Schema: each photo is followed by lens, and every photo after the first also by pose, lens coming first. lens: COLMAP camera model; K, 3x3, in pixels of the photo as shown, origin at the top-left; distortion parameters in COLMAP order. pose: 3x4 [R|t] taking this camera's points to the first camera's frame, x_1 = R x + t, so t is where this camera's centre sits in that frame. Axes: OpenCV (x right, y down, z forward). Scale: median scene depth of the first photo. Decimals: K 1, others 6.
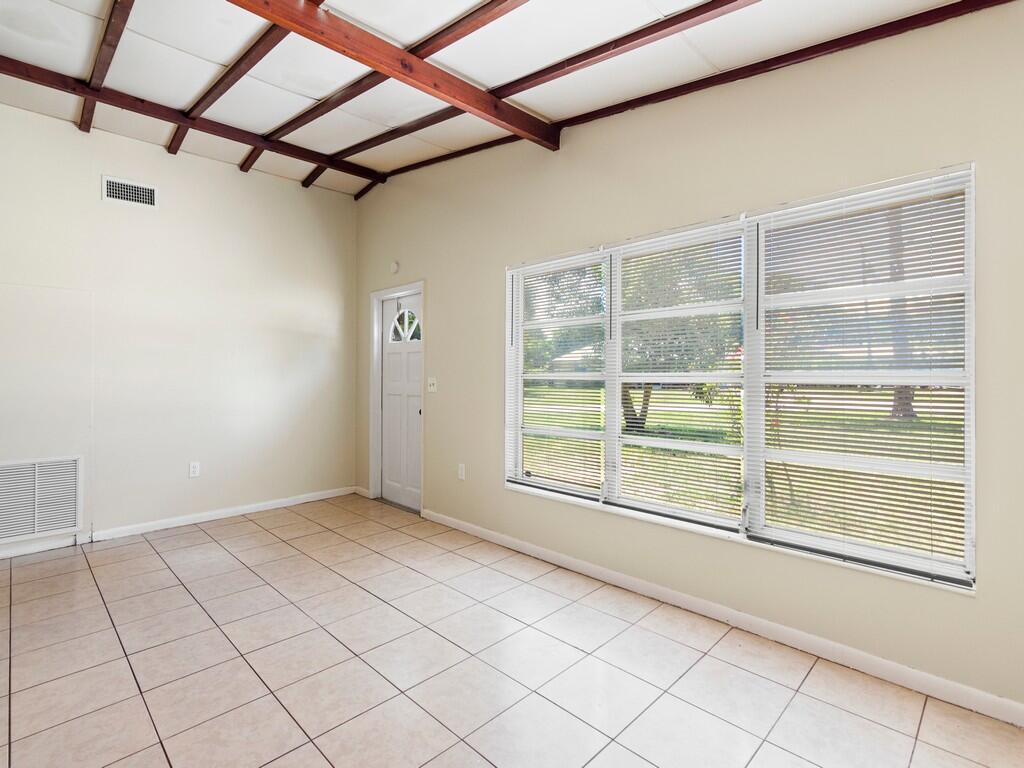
lens RADIAL K [[499.1, 0, 516.8], [0, 499.1, 374.6], [0, 0, 1]] dist [-0.006100, 0.001096]
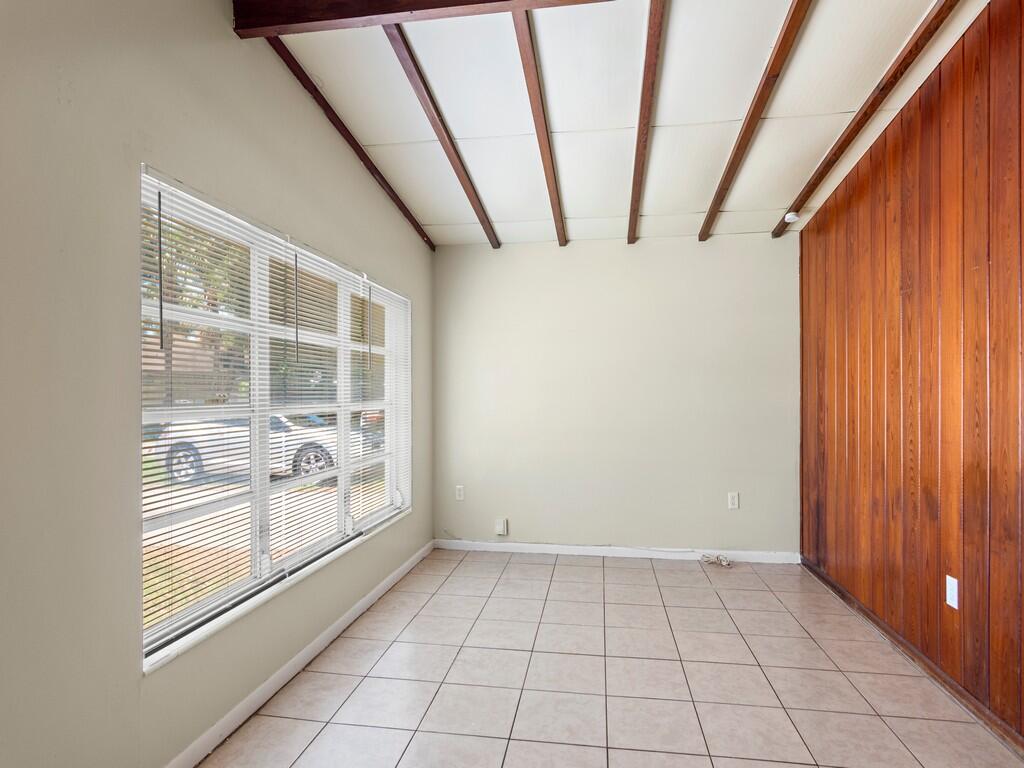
lens RADIAL K [[568.0, 0, 513.3], [0, 568.0, 391.9], [0, 0, 1]] dist [-0.002985, -0.001624]
pose [[-0.590026, 0.007125, 0.807353, -0.609596], [0.003218, 0.999974, -0.006473, -0.011802], [-0.807378, -0.001221, -0.590034, 1.034118]]
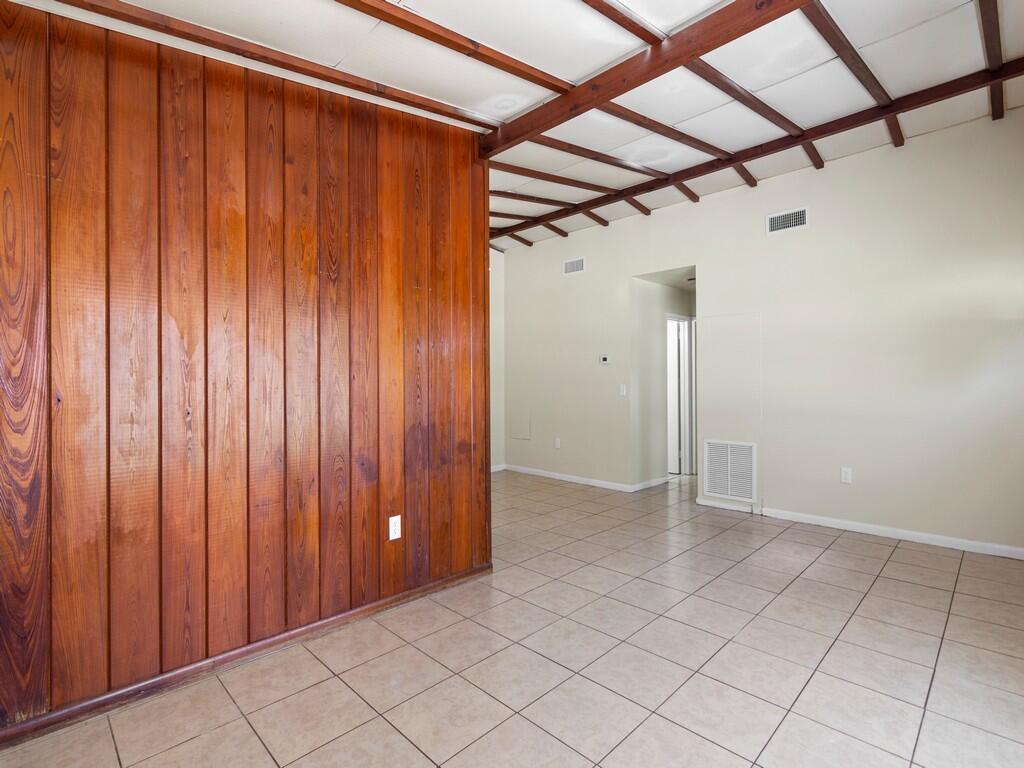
lens RADIAL K [[499.1, 0, 511.1], [0, 499.1, 379.1], [0, 0, 1]] dist [-0.006100, 0.001096]
pose [[-0.009328, -0.000577, -0.999956, 0.402246], [0.006519, 0.999979, -0.000638, -0.005024], [0.999935, -0.006524, -0.009324, 0.400697]]
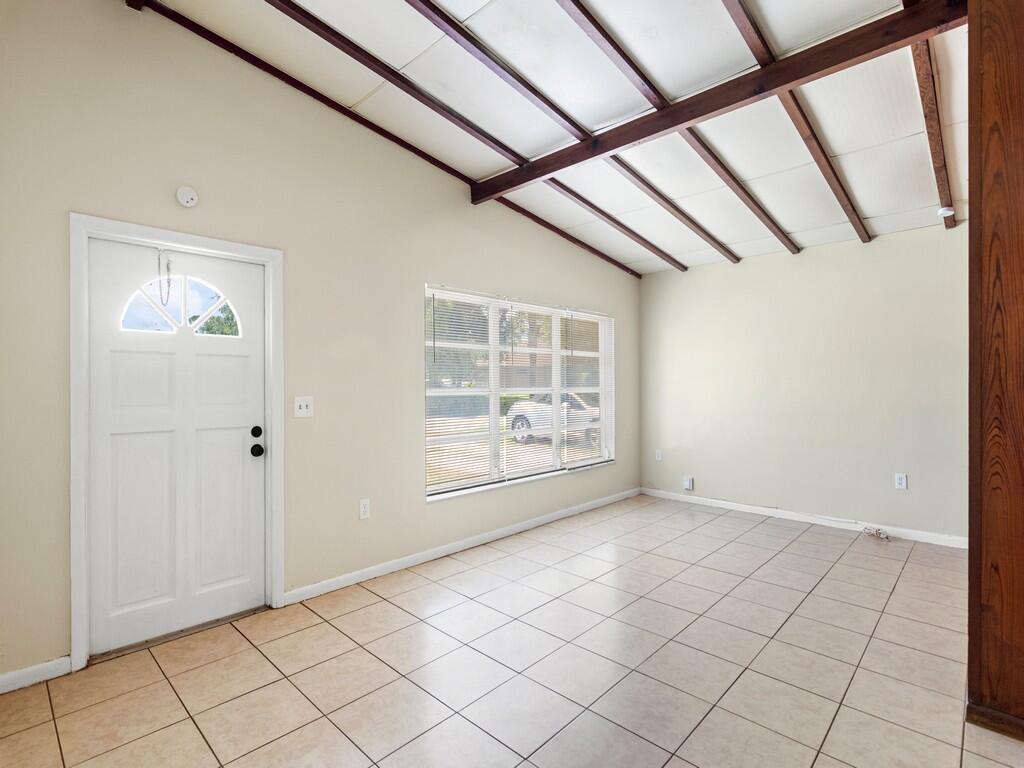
lens RADIAL K [[499.1, 0, 509.7], [0, 499.1, 386.5], [0, 0, 1]] dist [-0.006100, 0.001096]
pose [[-0.014325, -0.004258, 0.999888, -1.032046], [0.004052, 0.999982, 0.004317, -0.011579], [-0.999889, 0.004113, -0.014308, 0.848347]]
